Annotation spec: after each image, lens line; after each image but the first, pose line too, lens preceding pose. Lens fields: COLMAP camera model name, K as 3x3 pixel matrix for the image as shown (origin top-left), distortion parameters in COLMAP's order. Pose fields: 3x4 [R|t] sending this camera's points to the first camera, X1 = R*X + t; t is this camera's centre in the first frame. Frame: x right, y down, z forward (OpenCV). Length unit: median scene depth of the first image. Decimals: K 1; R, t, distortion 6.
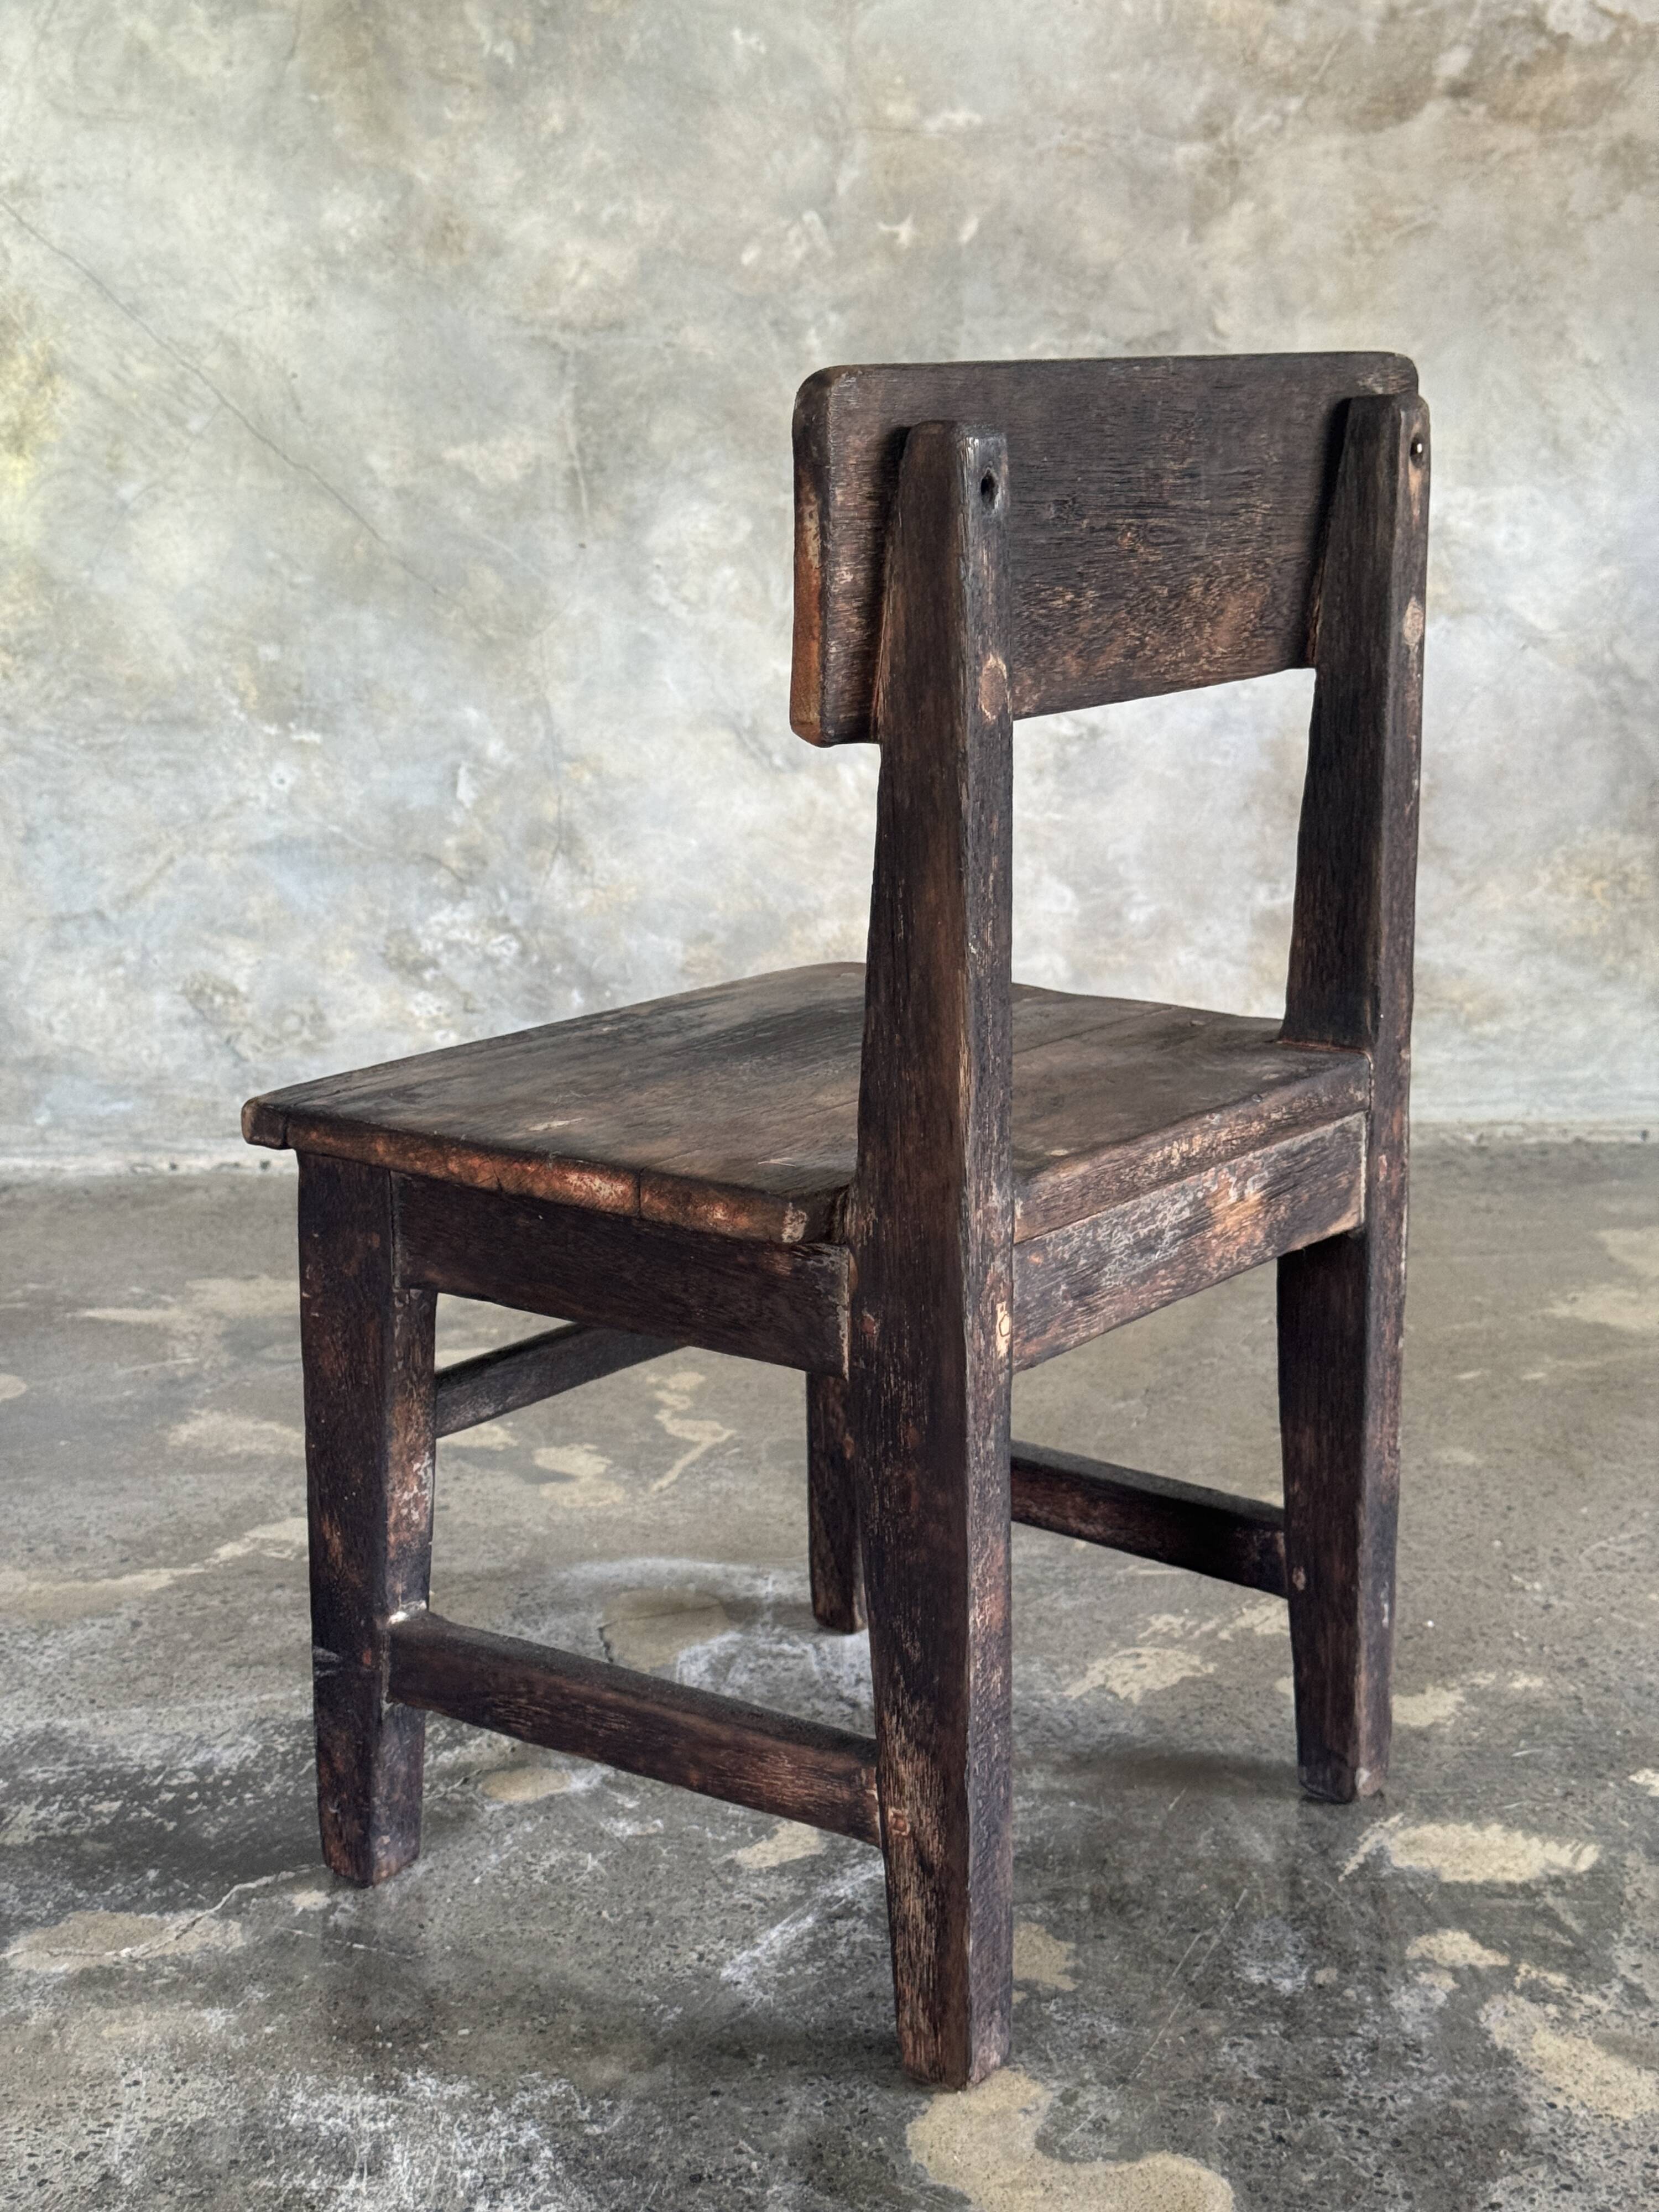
lens RADIAL K [[3146.3, 0, 812.9], [0, 3146.3, 1084.4], [0, 0, 1]] dist [0.125579, 0.000000]
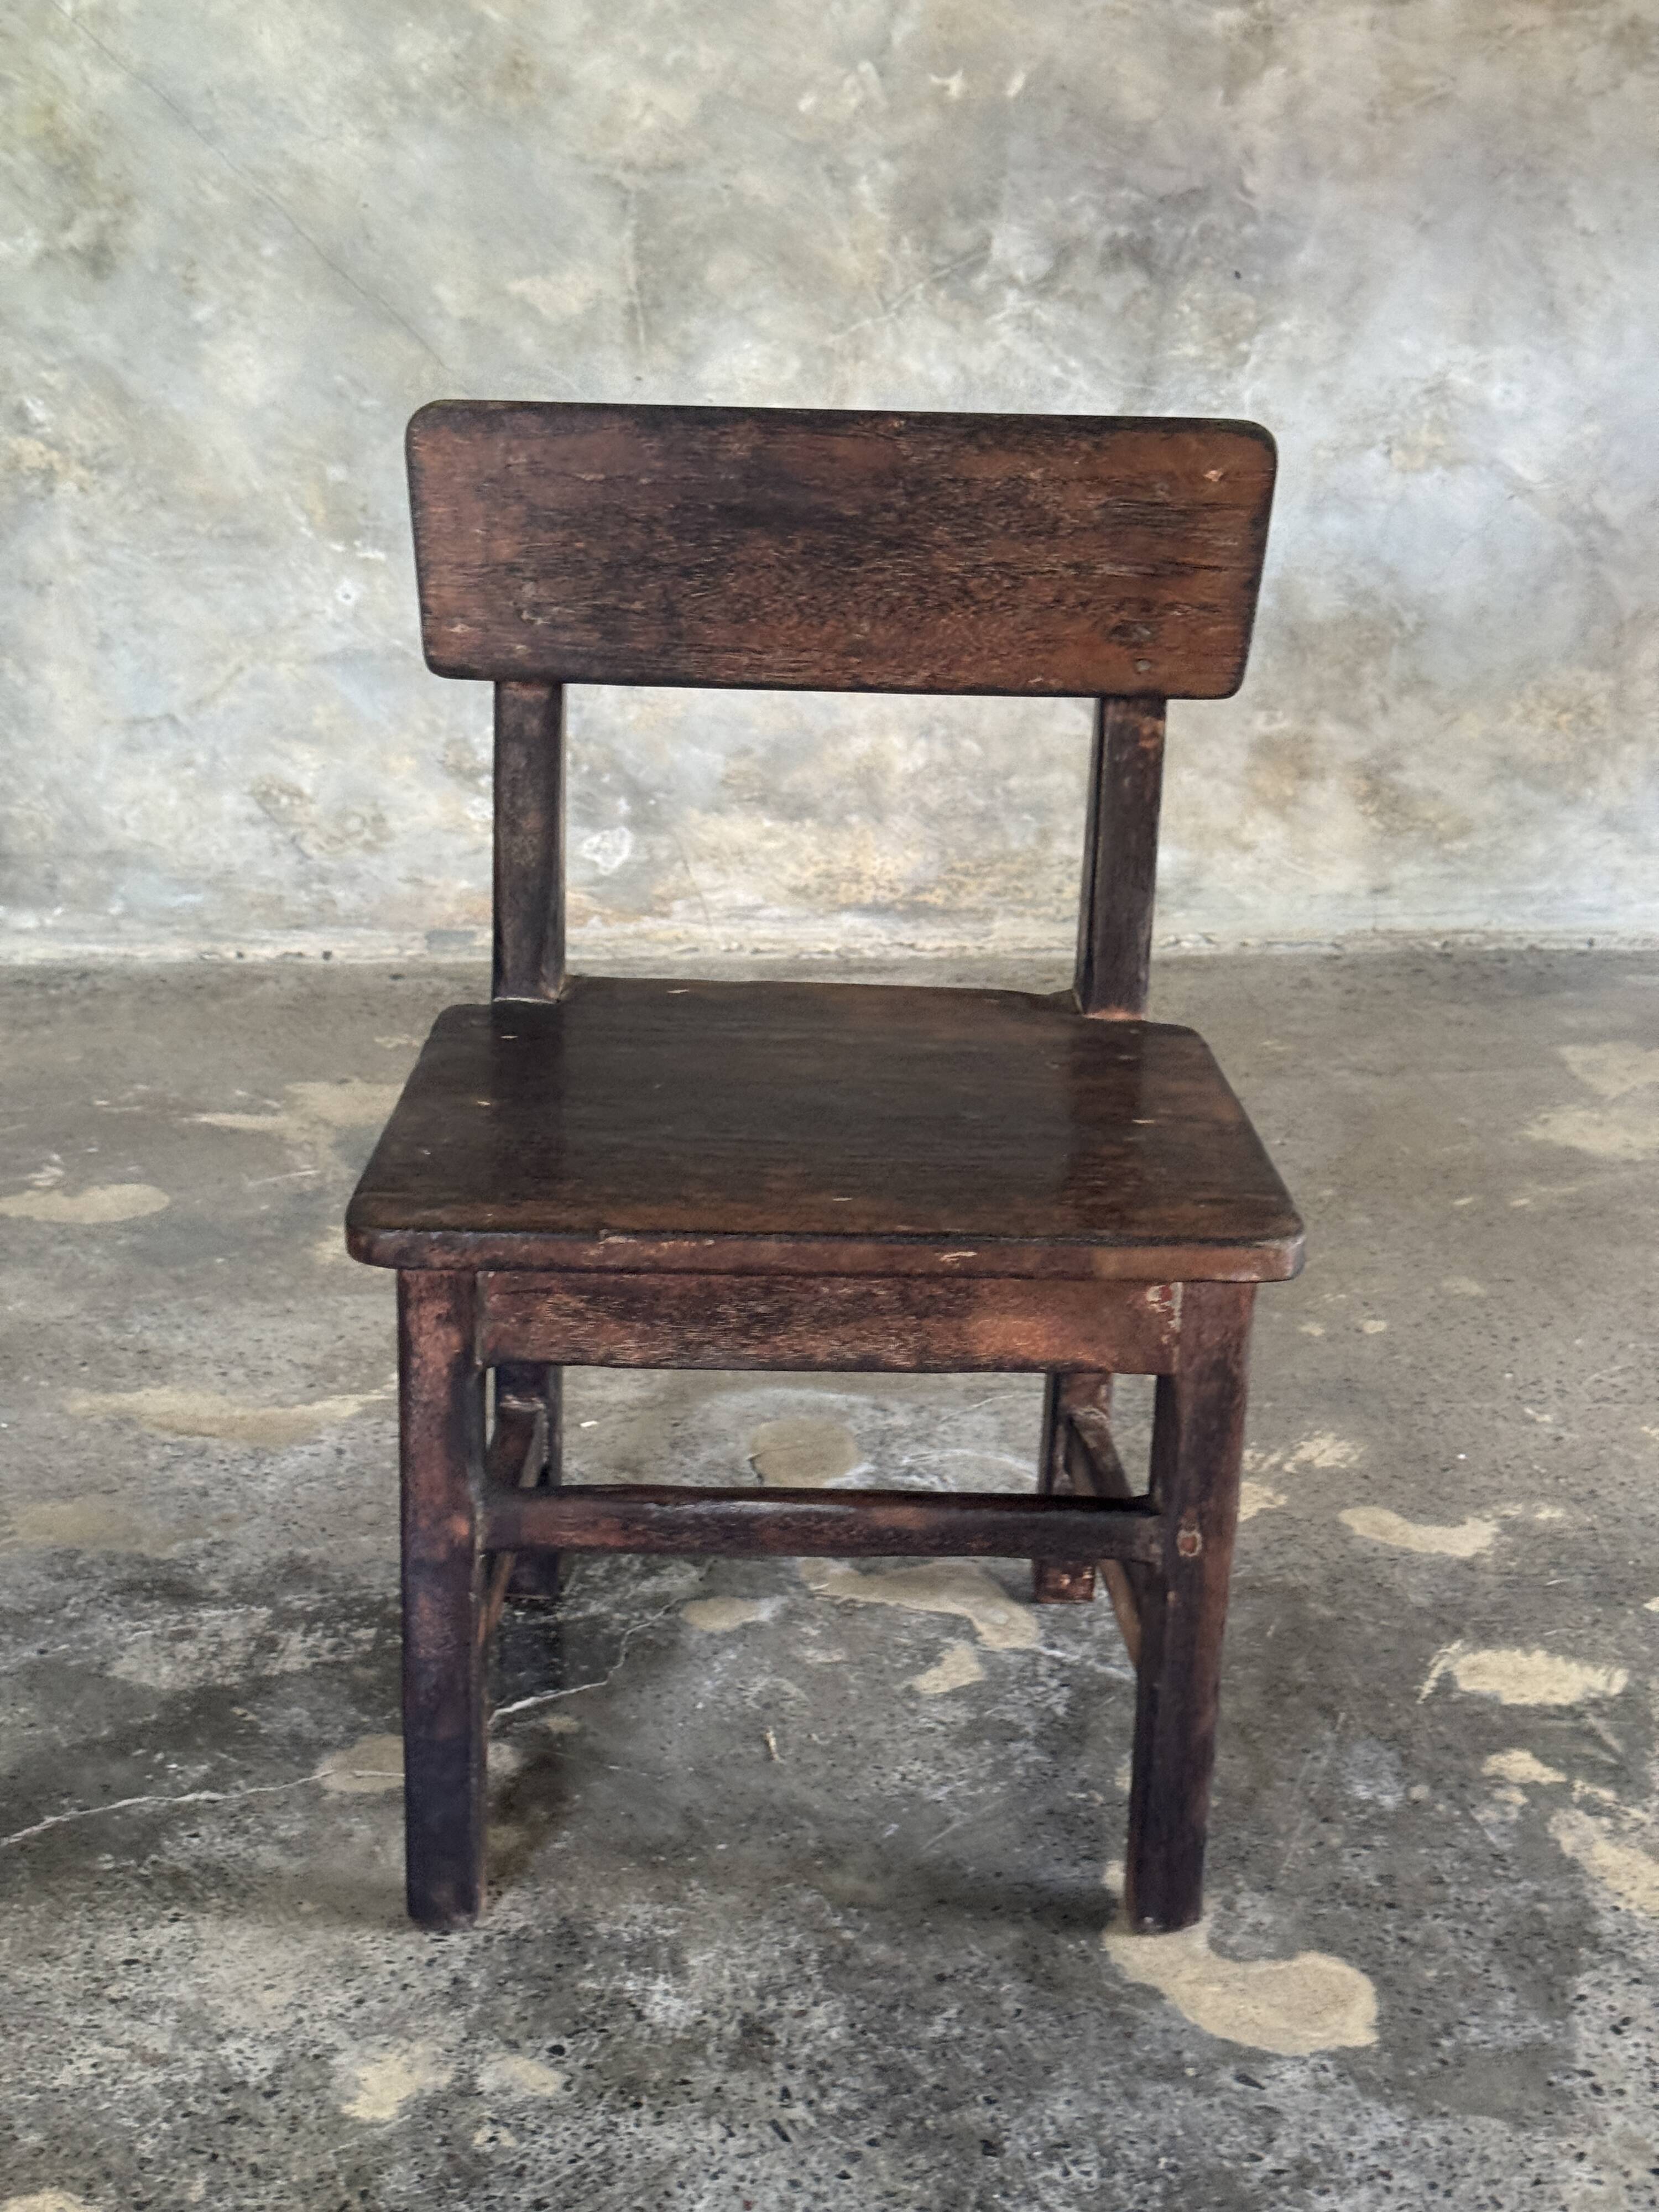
lens RADIAL K [[3146.3, 0, 858.1], [0, 3146.3, 1089.1], [0, 0, 1]] dist [0.125579, 0.000000]
pose [[0.997032, 0.009799, 0.076361, -0.081179], [-0.019605, 0.991483, 0.128755, -0.075872], [-0.074449, -0.129870, 0.988732, -0.081219]]
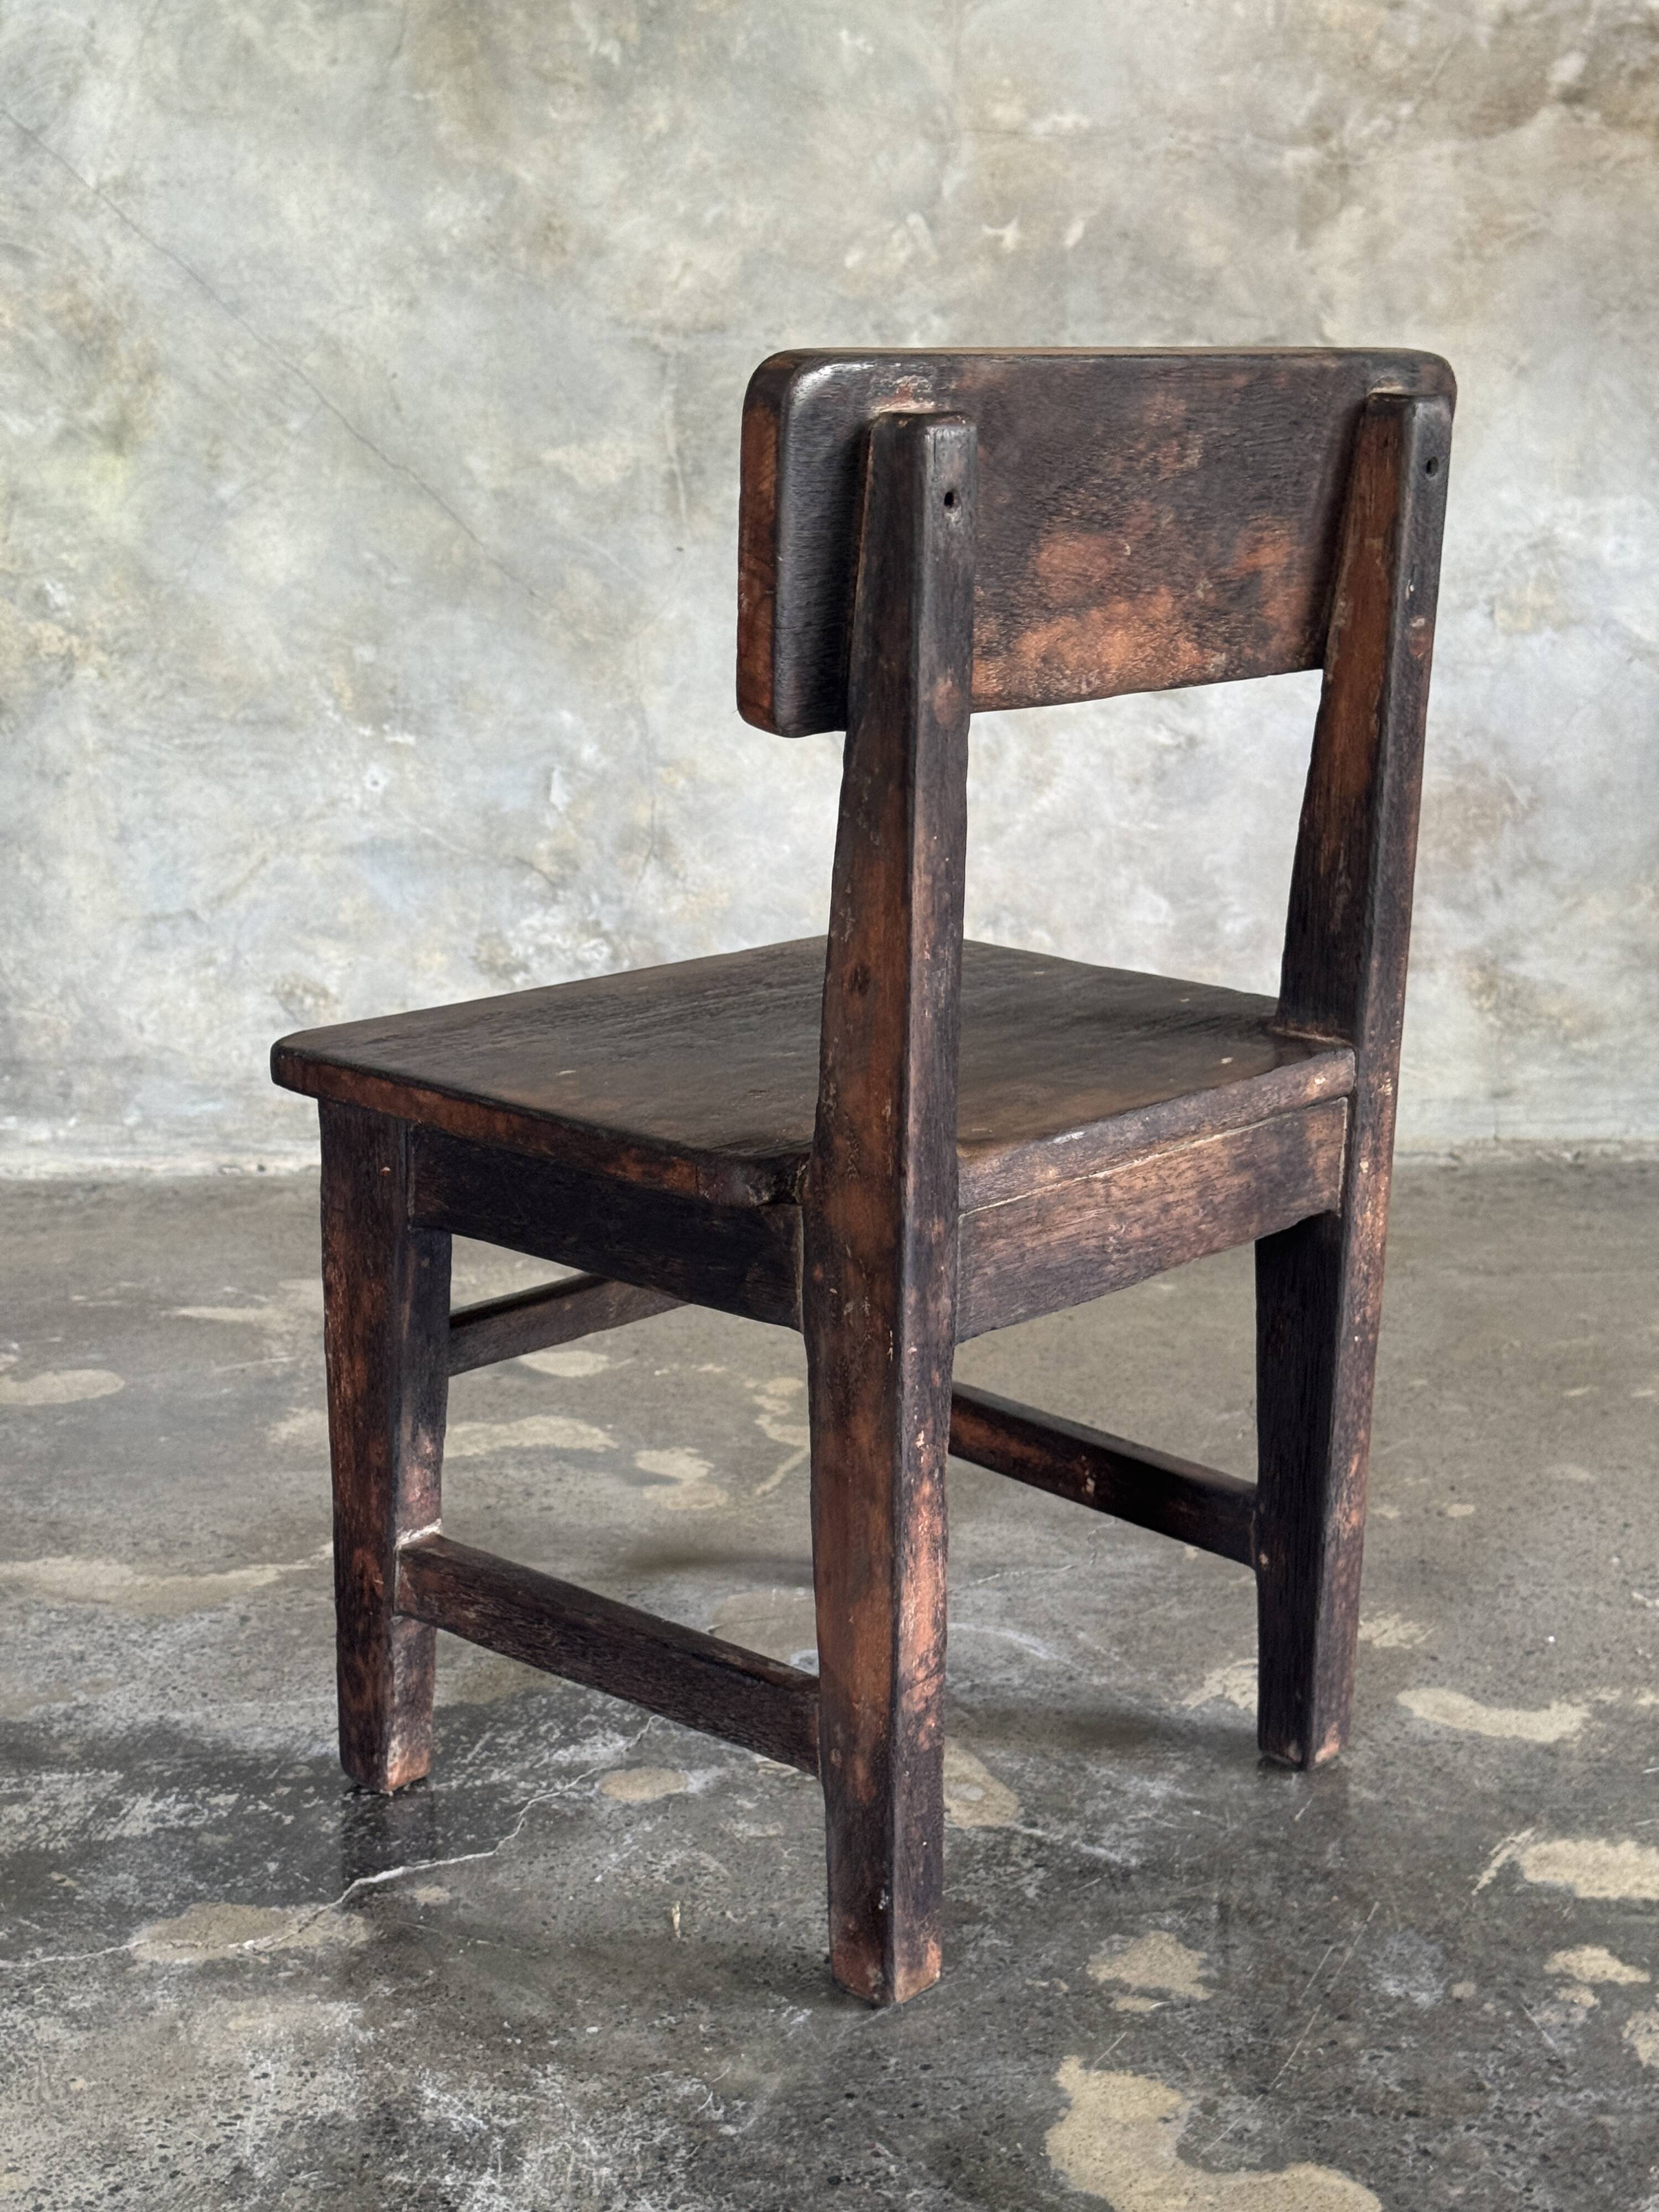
lens RADIAL K [[3146.3, 0, 815.8], [0, 3146.3, 1105.3], [0, 0, 1]] dist [0.125579, 0.000000]
pose [[0.999858, 0.011951, -0.011848, -0.016947], [-0.011962, 0.999928, -0.000834, 0.005270], [0.011837, 0.000976, 0.999929, 0.005838]]
